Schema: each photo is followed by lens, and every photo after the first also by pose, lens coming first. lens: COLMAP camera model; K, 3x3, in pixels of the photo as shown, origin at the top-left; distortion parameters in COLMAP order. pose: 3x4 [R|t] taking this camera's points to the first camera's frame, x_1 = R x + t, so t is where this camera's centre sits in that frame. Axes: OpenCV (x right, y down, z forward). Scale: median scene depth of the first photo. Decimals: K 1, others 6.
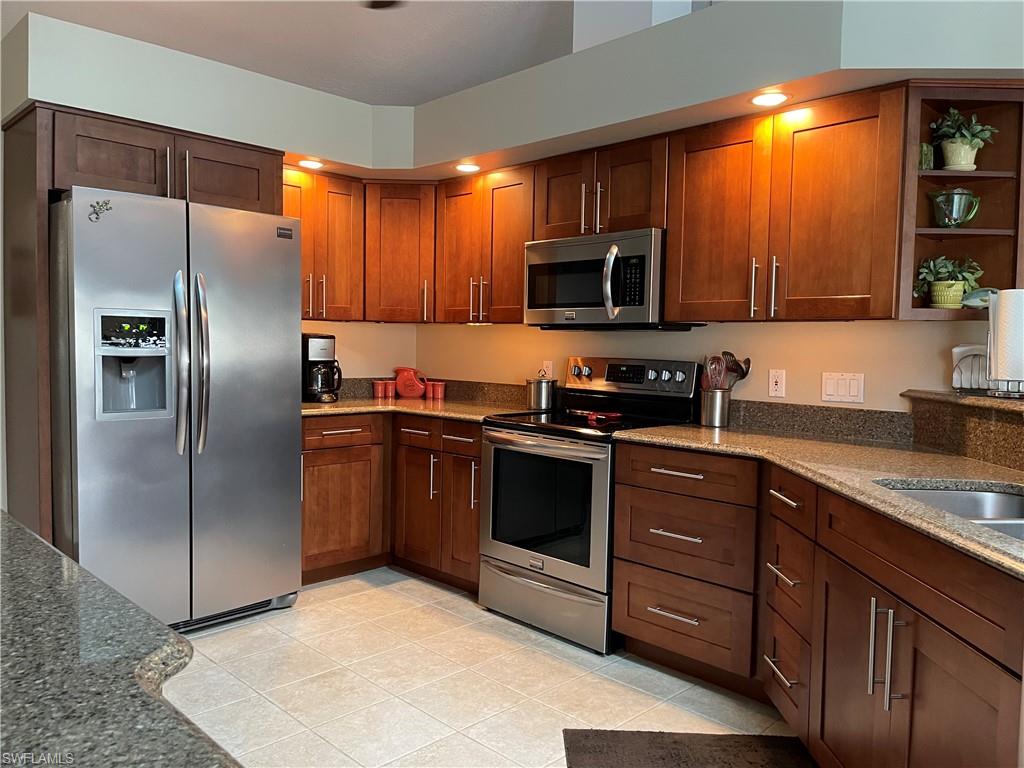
lens RADIAL K [[777.0, 0, 511.4], [0, 777.0, 381.9], [0, 0, 1]] dist [0.043846, -0.034461]
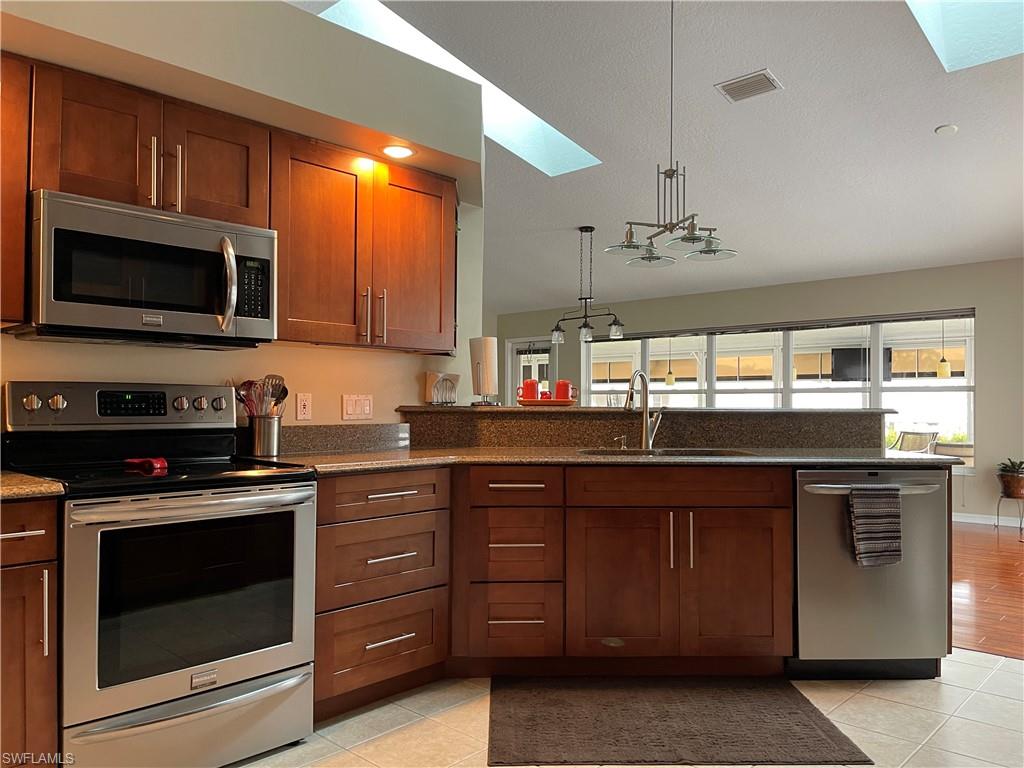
lens RADIAL K [[777.0, 0, 512.6], [0, 777.0, 389.0], [0, 0, 1]] dist [0.043846, -0.034461]
pose [[-0.043575, -0.005388, 0.999036, -0.675981], [0.043321, 0.999035, 0.007278, -0.016249], [-0.998110, 0.043597, -0.043300, 0.754696]]
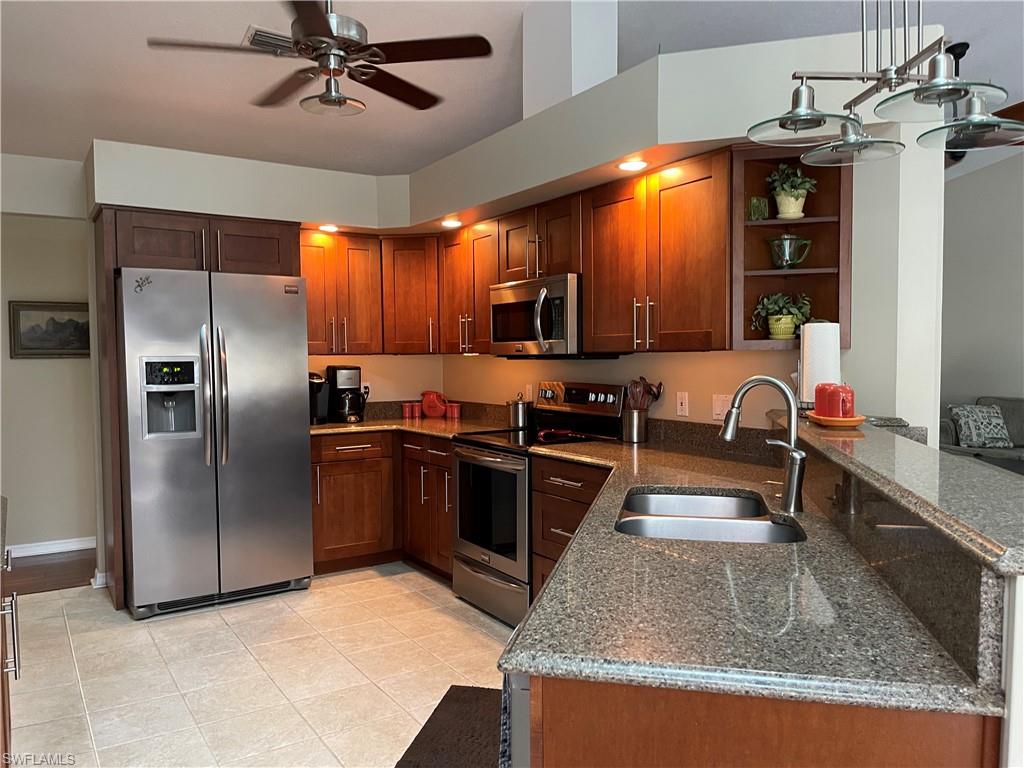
lens RADIAL K [[777.0, 0, 511.7], [0, 777.0, 389.0], [0, 0, 1]] dist [0.043846, -0.034461]
pose [[0.977319, -0.018003, -0.211006, 0.330406], [0.016330, 0.999820, -0.009670, -0.012792], [0.211142, 0.006005, 0.977437, -0.157481]]
